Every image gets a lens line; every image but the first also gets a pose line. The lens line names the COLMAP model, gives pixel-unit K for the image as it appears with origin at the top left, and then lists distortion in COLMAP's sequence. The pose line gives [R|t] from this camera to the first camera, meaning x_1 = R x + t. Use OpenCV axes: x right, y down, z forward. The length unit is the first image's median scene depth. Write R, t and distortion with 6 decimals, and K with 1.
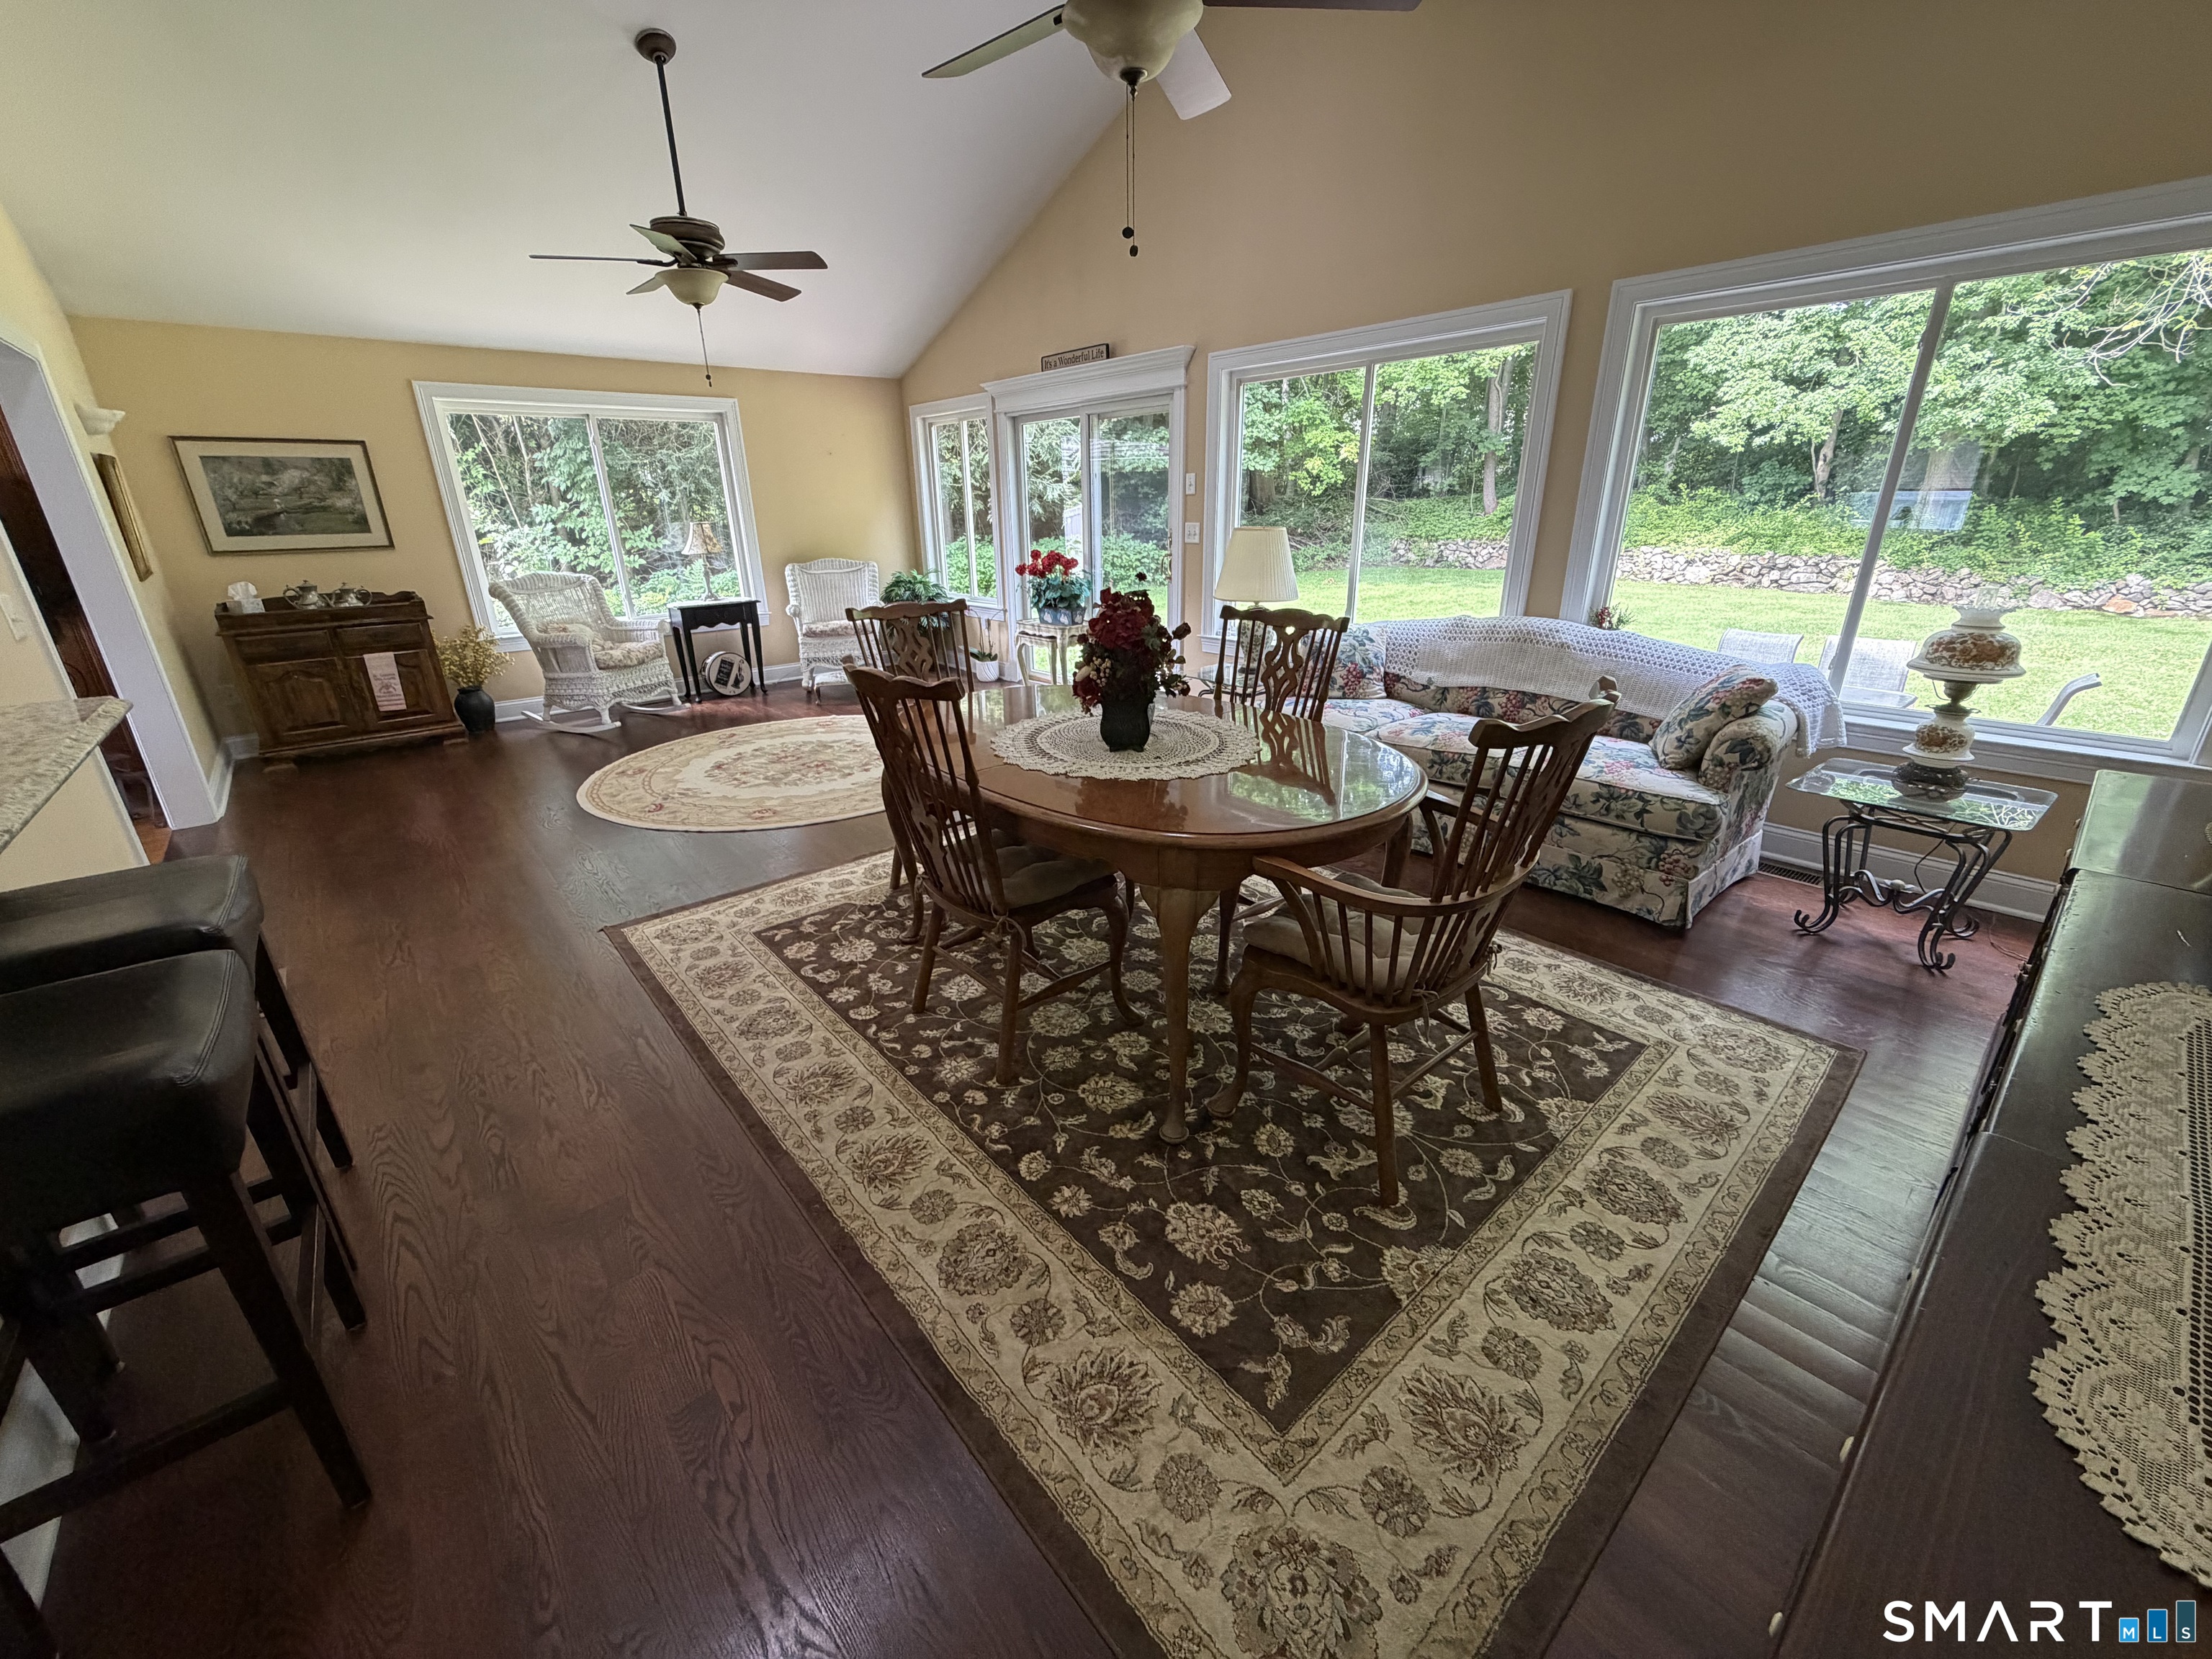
lens RADIAL K [[880.0, 0, 1099.8], [0, 880.0, 828.7], [0, 0, 1]] dist [-0.000985, 0.000928]
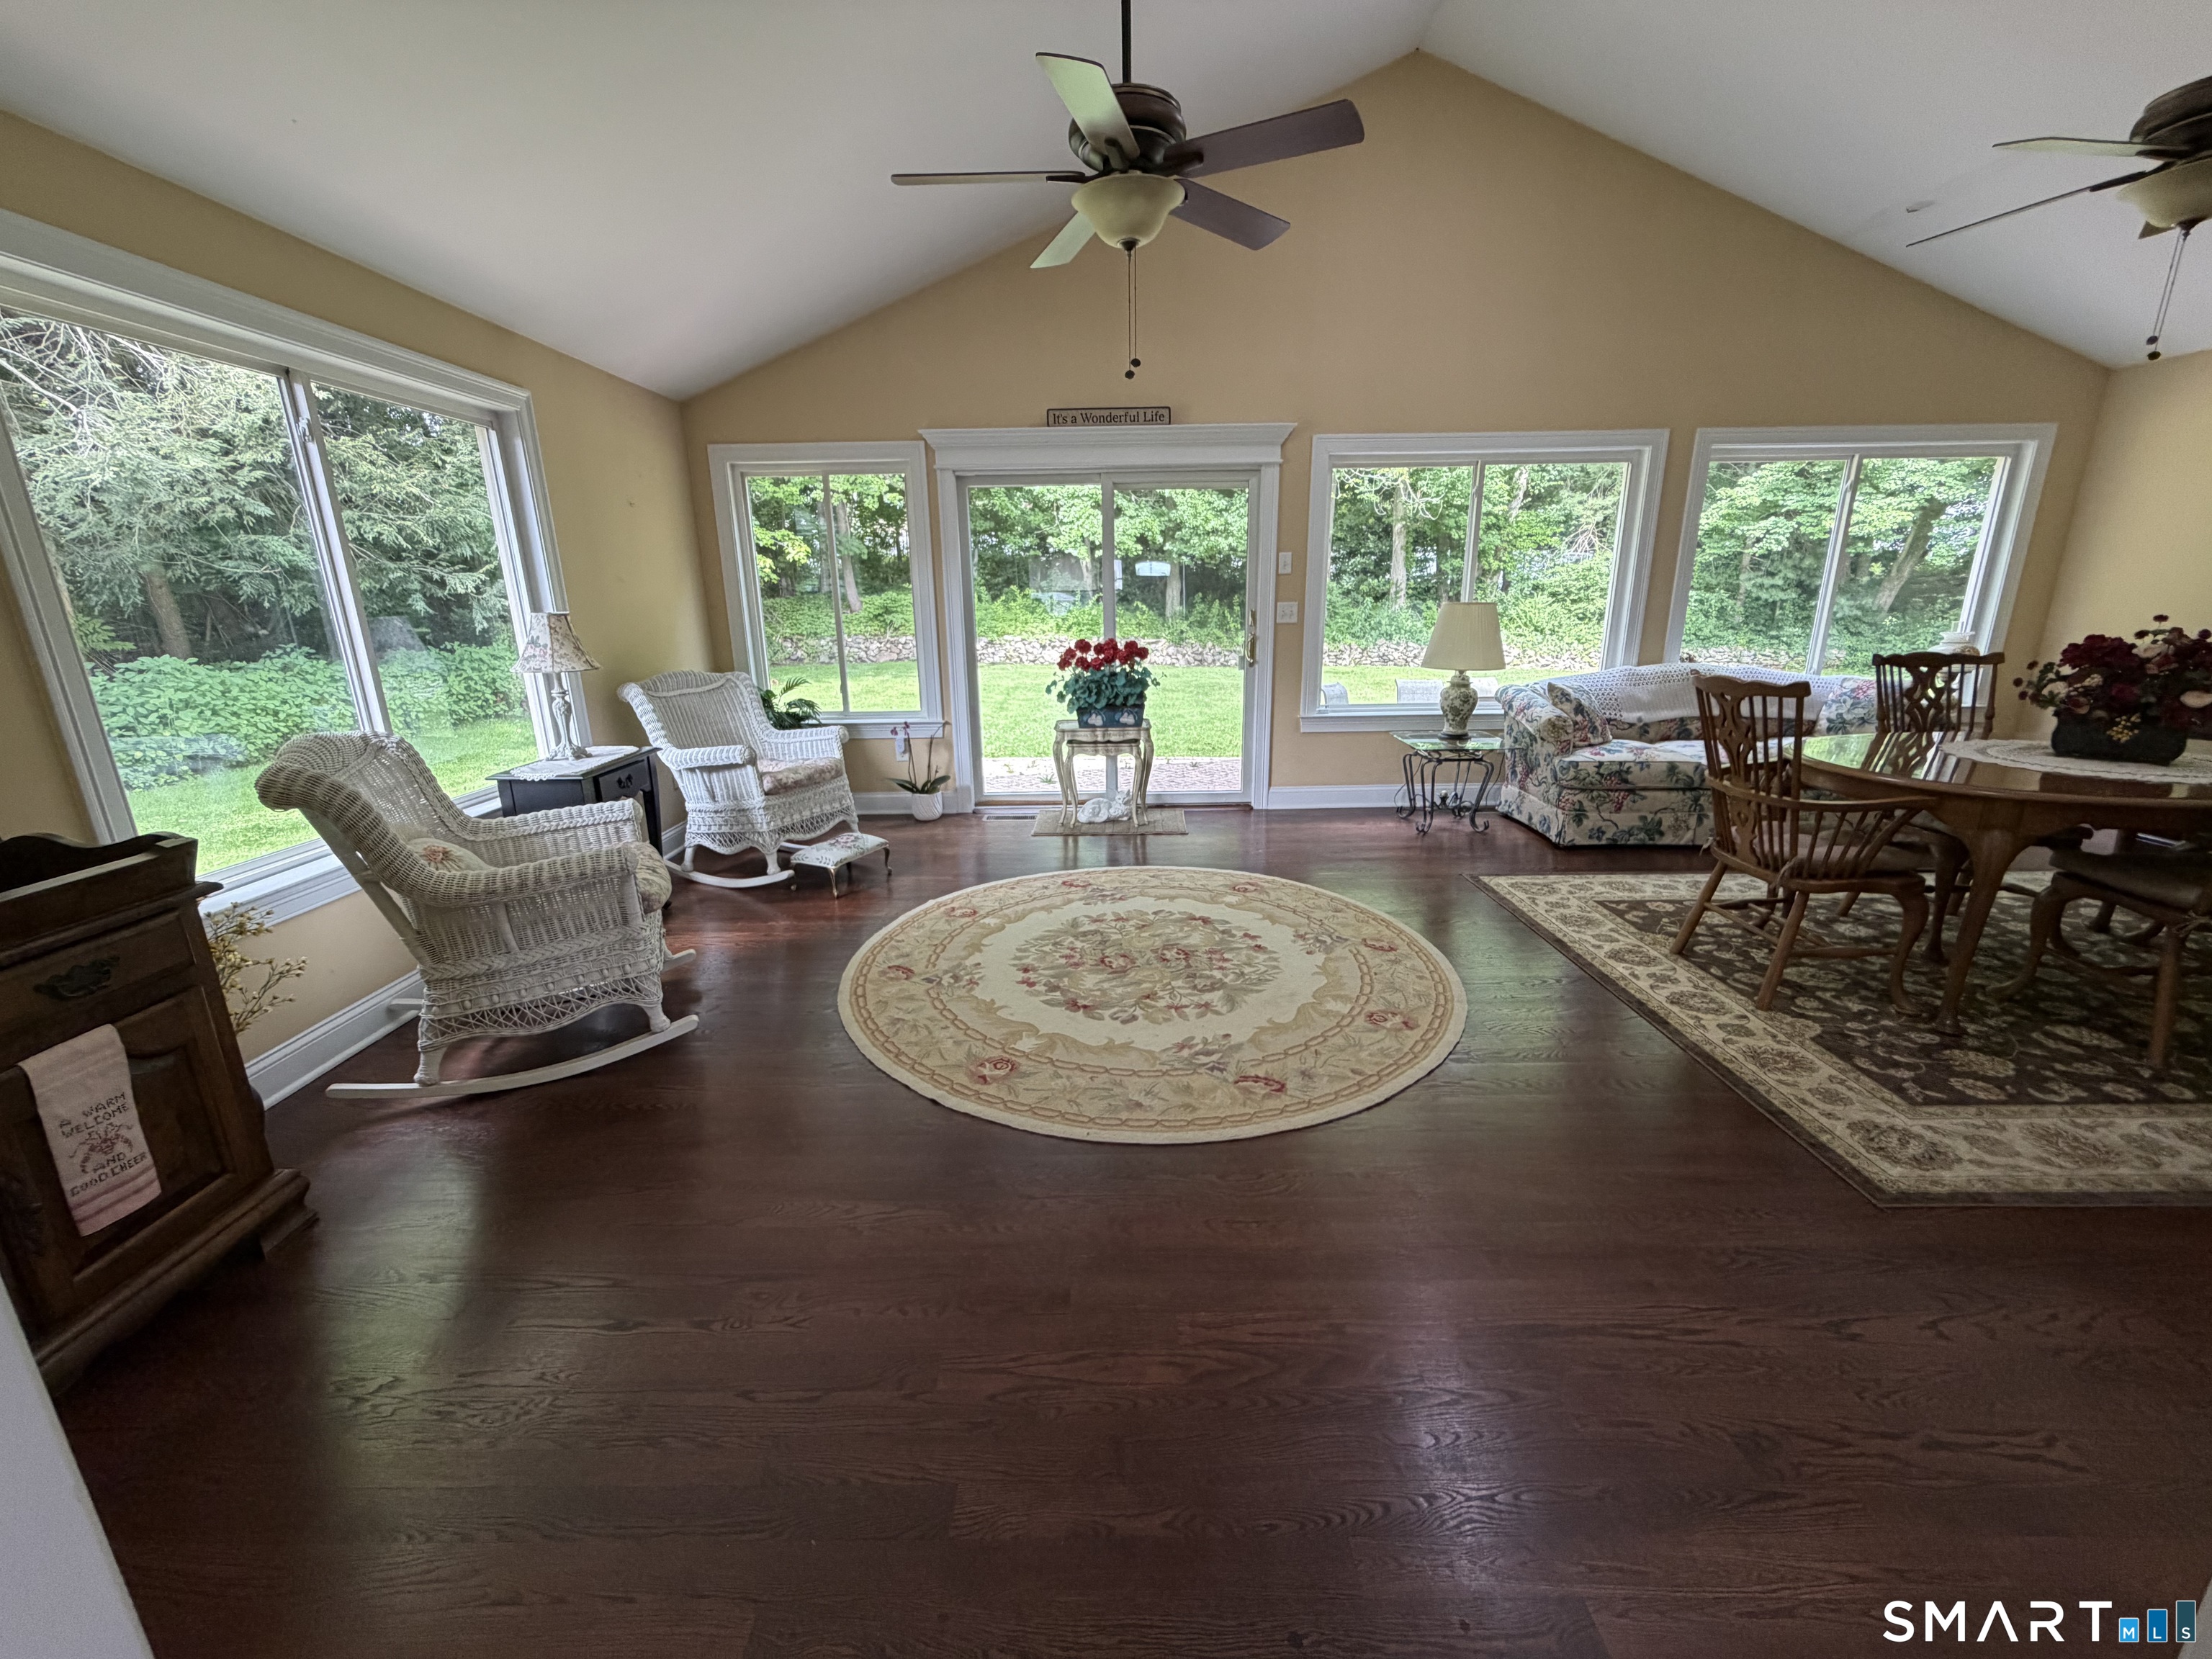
lens RADIAL K [[880.0, 0, 1102.3], [0, 880.0, 830.9], [0, 0, 1]] dist [-0.000985, 0.000928]
pose [[0.652537, -0.191728, 0.733101, -0.929054], [0.267977, 0.963332, 0.013412, -0.208800], [-0.708791, 0.187702, 0.679988, 0.640998]]
